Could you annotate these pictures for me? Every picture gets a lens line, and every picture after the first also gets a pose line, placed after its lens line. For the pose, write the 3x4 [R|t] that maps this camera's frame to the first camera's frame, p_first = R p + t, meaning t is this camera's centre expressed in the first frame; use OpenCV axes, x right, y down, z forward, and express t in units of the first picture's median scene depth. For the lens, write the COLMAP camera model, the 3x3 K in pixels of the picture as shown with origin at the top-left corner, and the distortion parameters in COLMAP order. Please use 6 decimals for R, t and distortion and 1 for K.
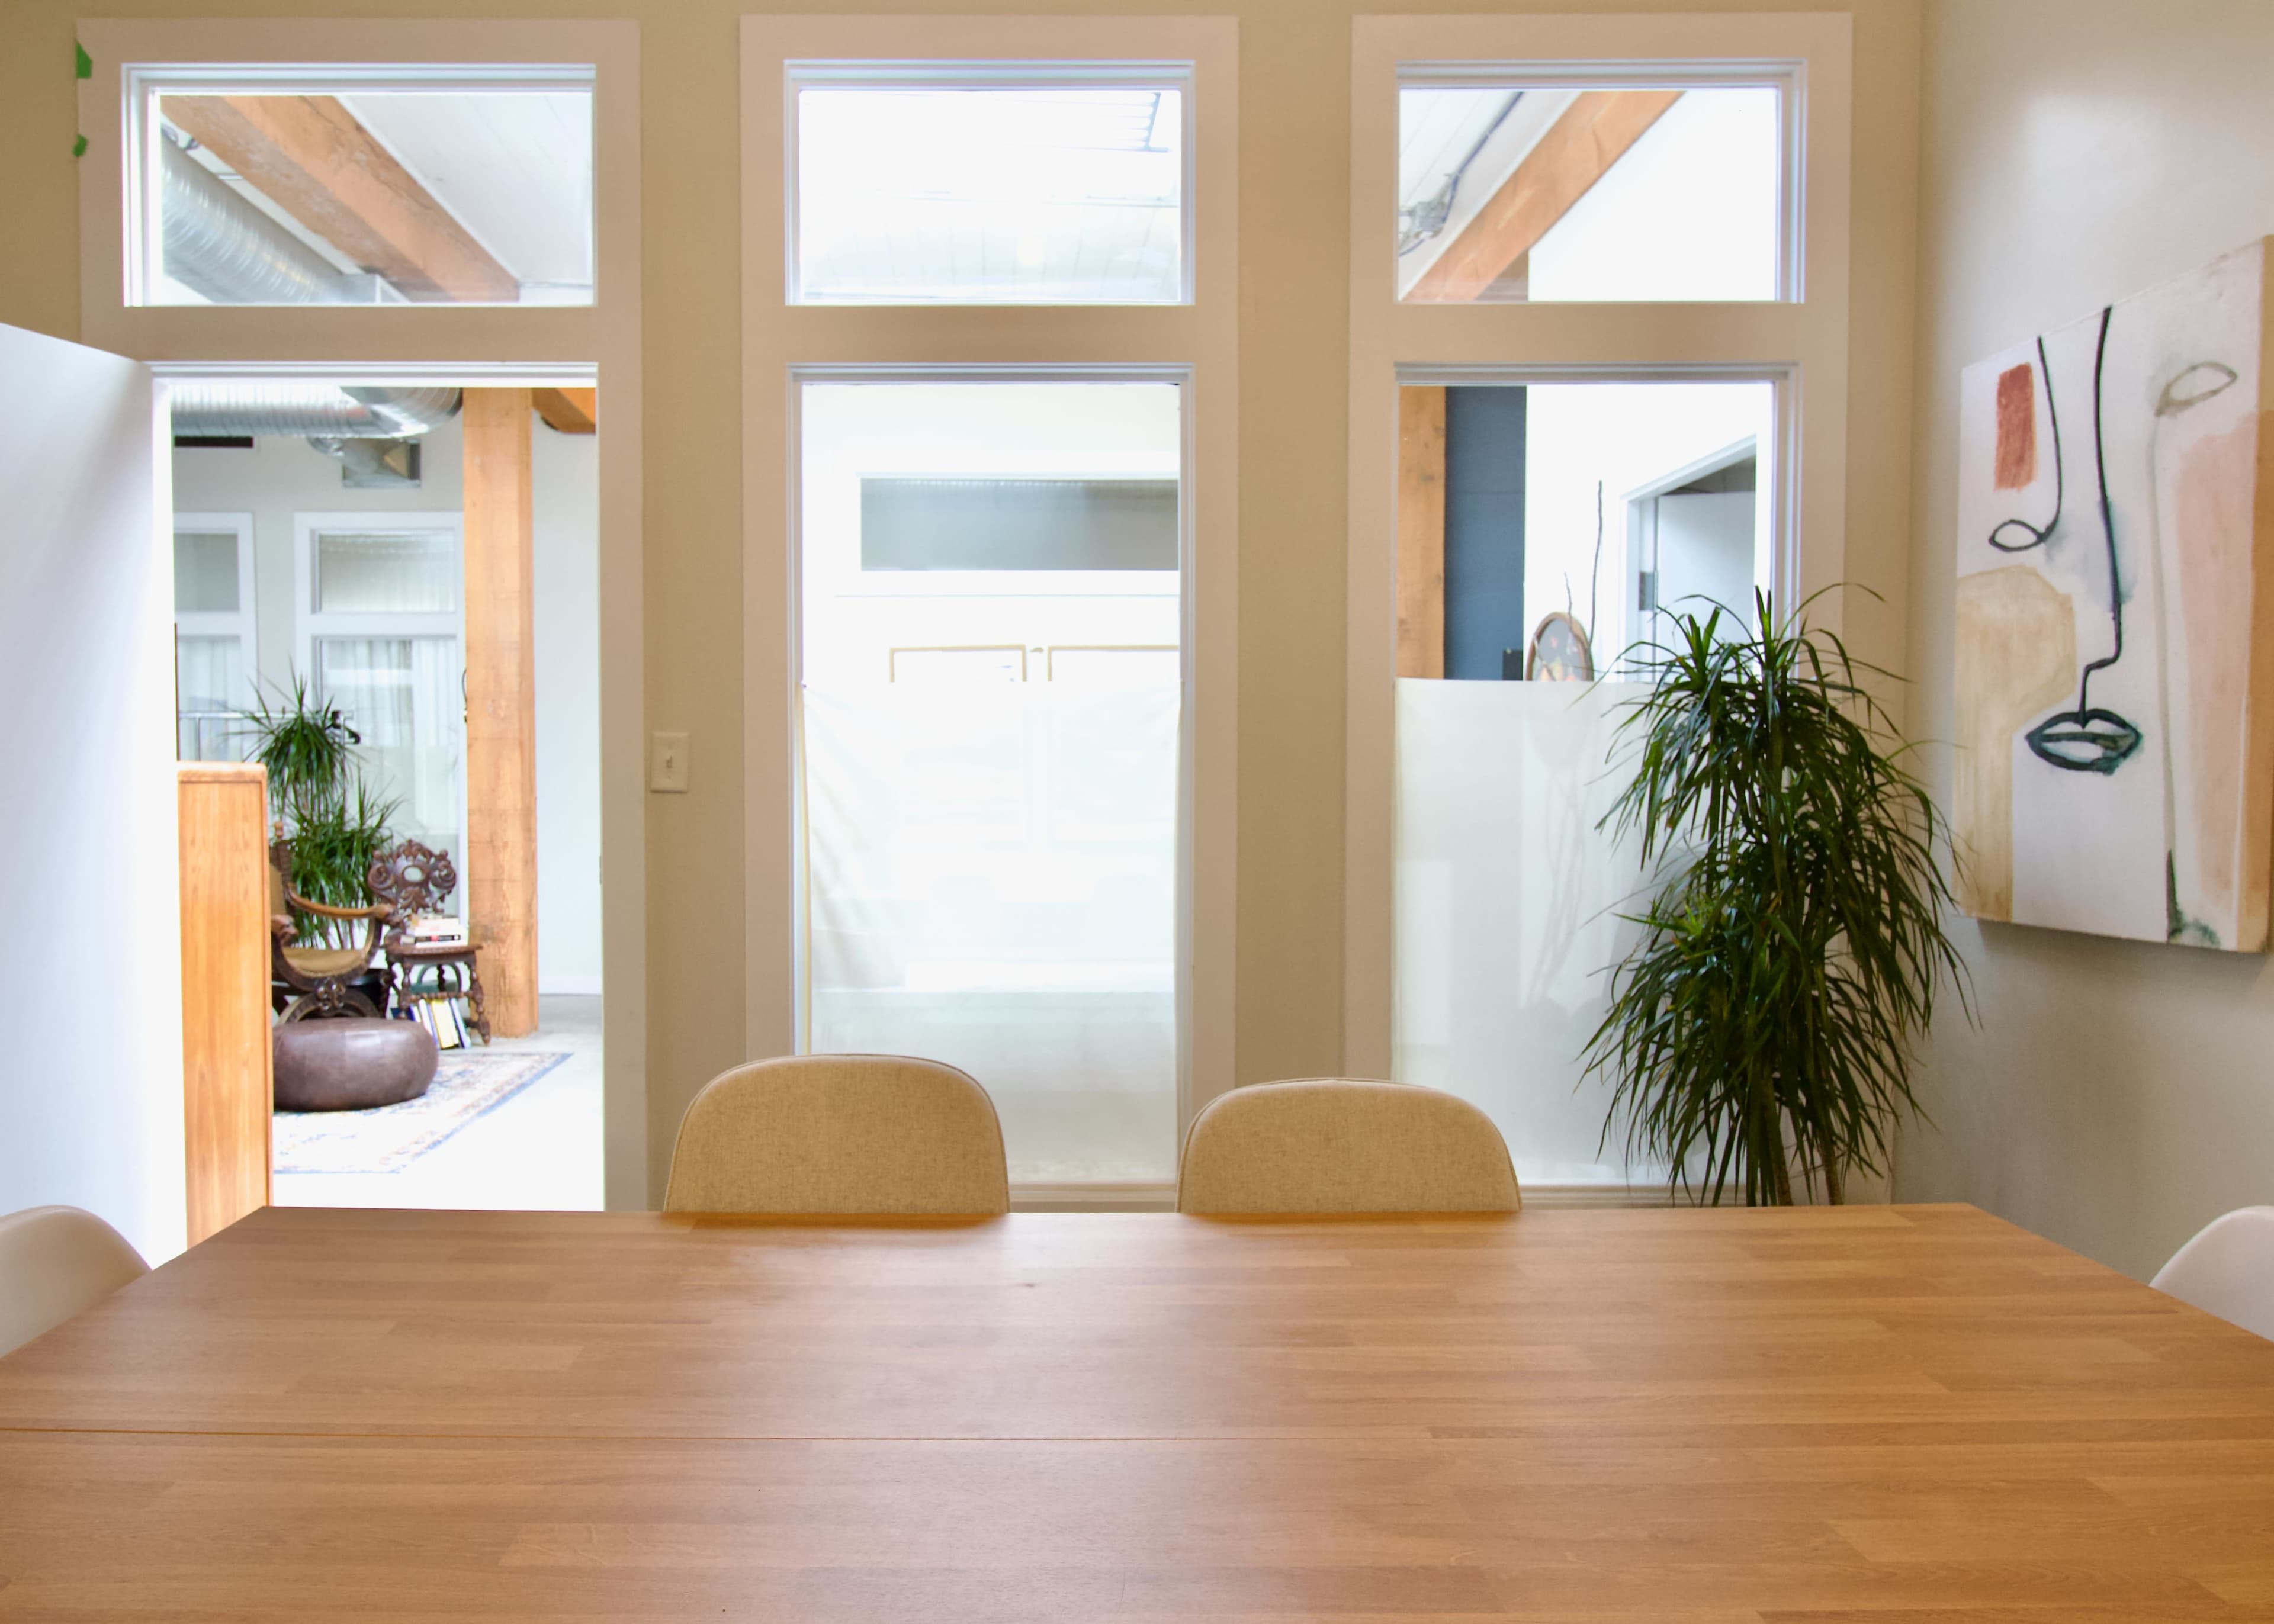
lens RADIAL K [[1708.7, 0, 1131.1], [0, 1708.7, 831.5], [0, 0, 1]] dist [-0.001892, -0.006247]
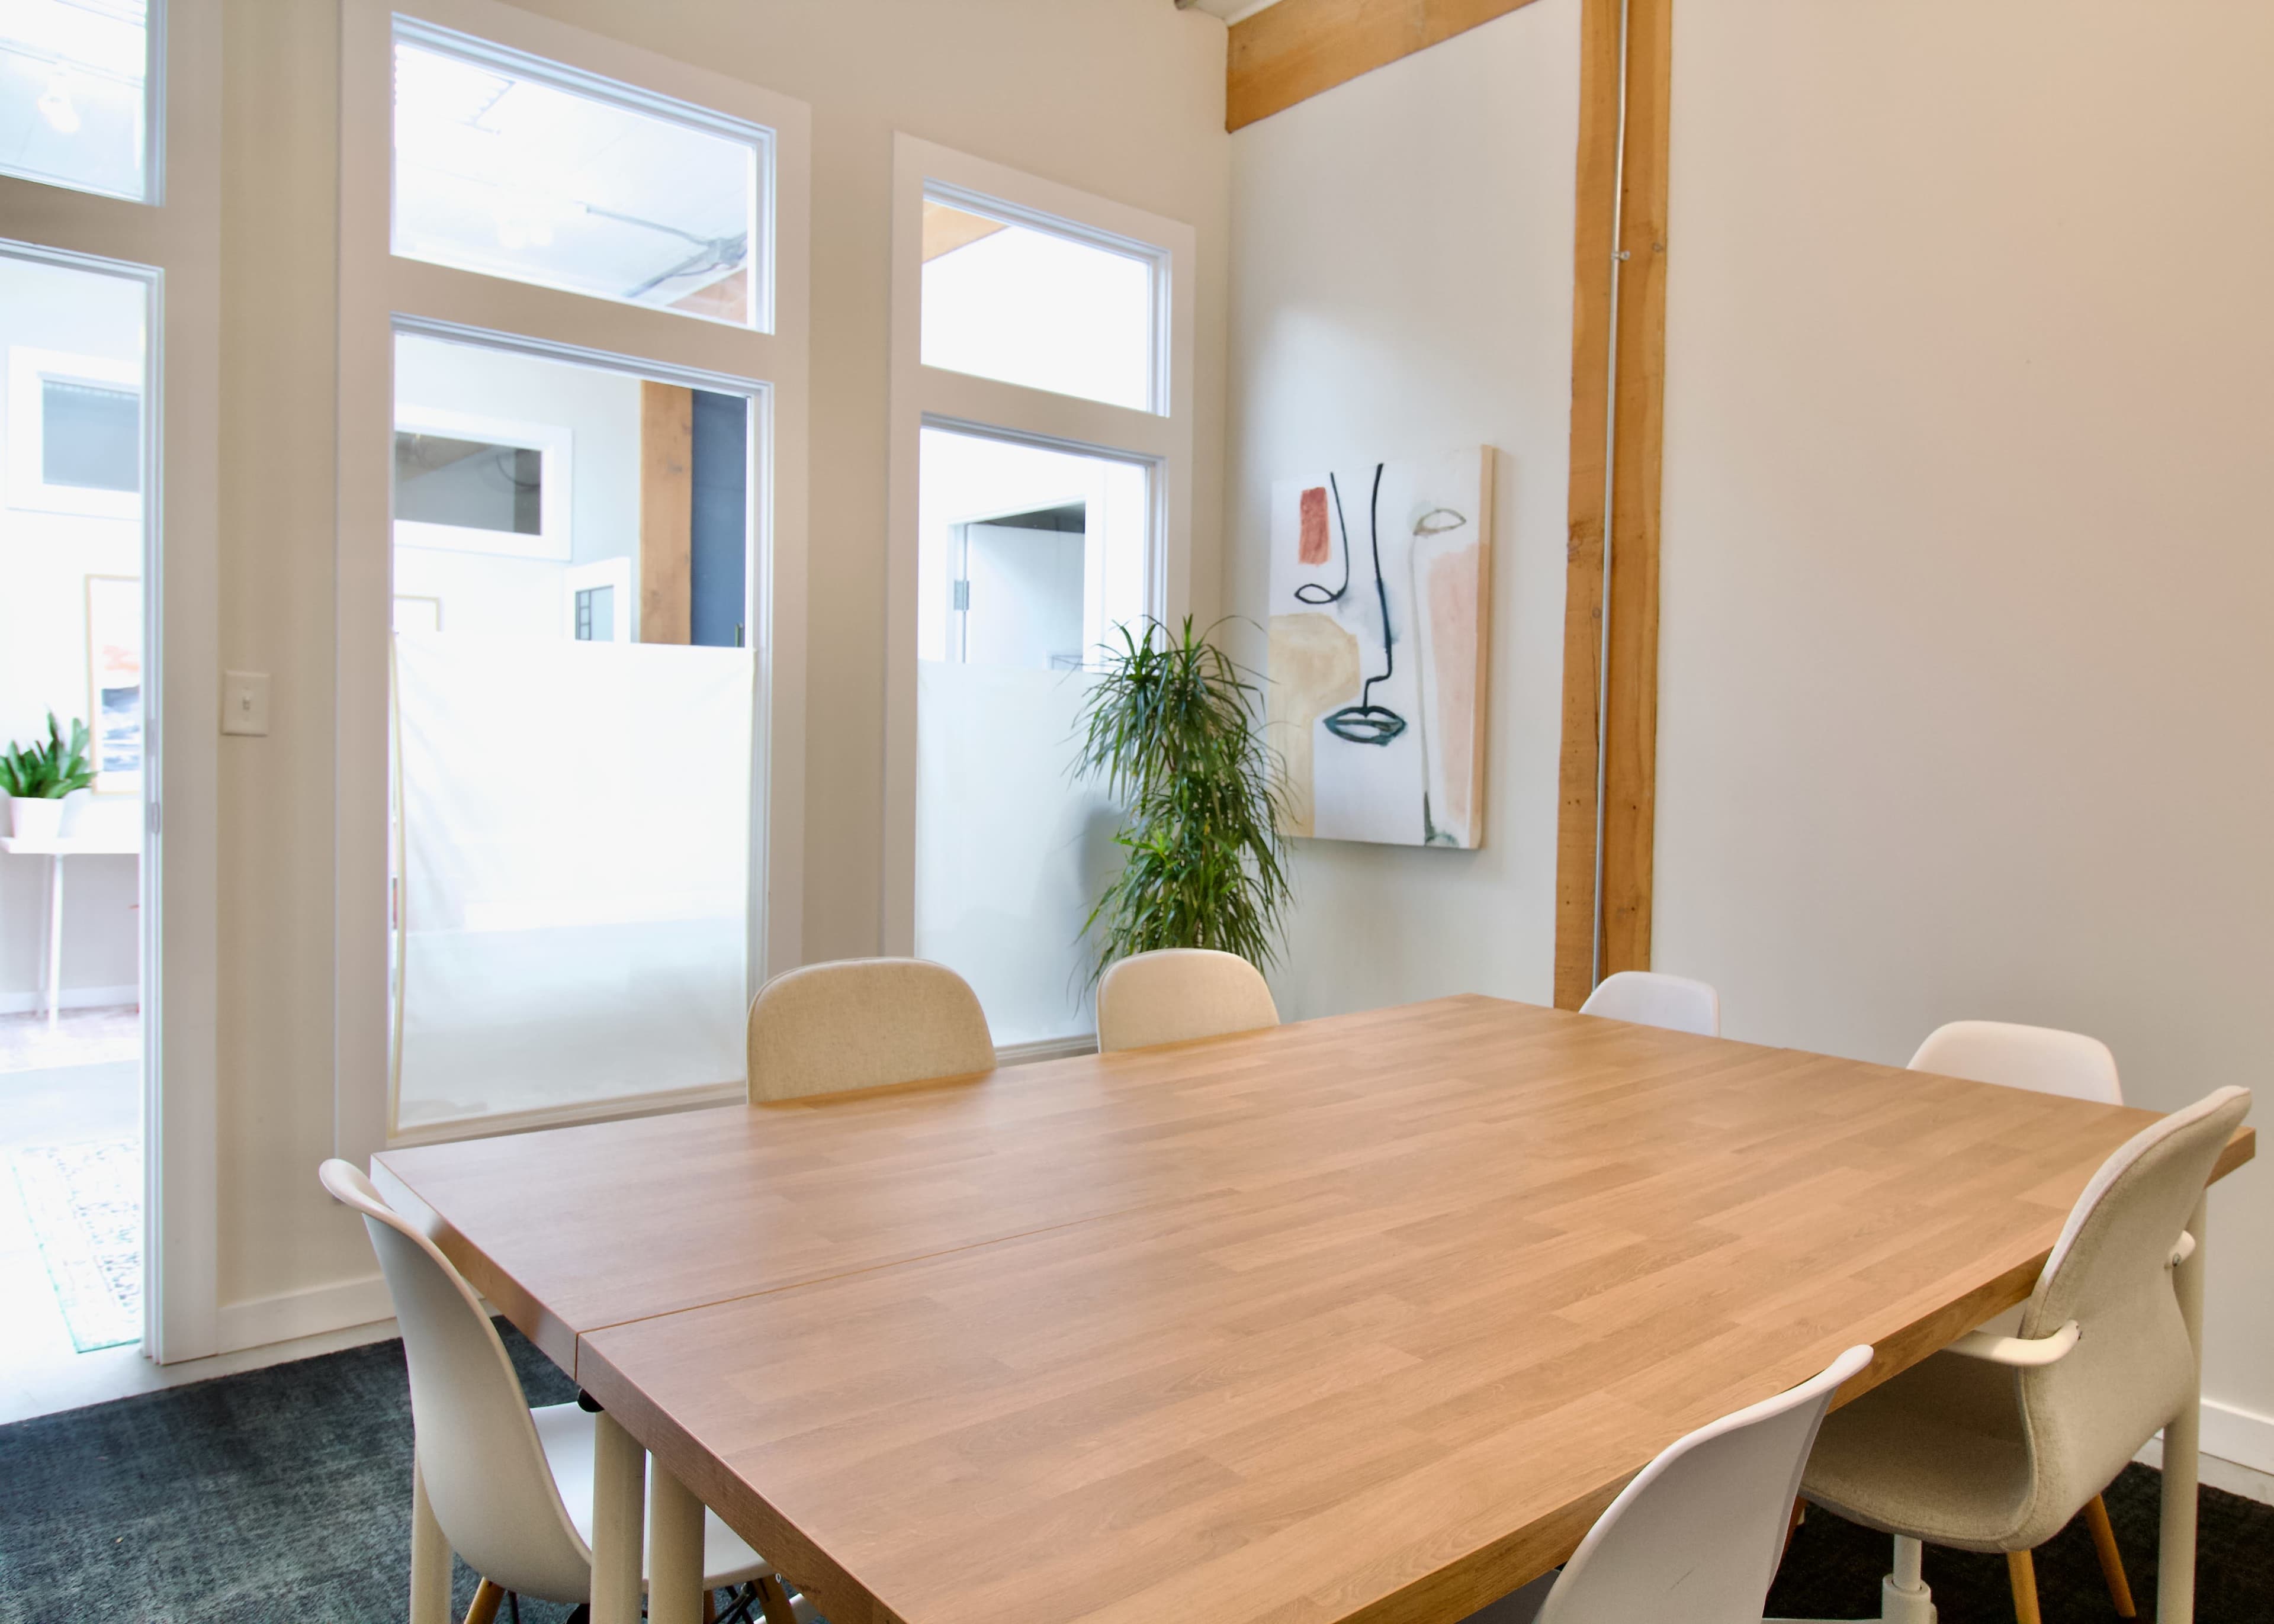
lens RADIAL K [[1541.3, 0, 1234.7], [0, 1541.3, 769.0], [0, 0, 1]] dist [-0.010780, 0.016283]
pose [[0.734546, 0.007876, 0.678514, -0.520503], [-0.001933, 0.999953, -0.009515, 0.003395], [-0.678556, 0.005678, 0.734526, -0.002415]]
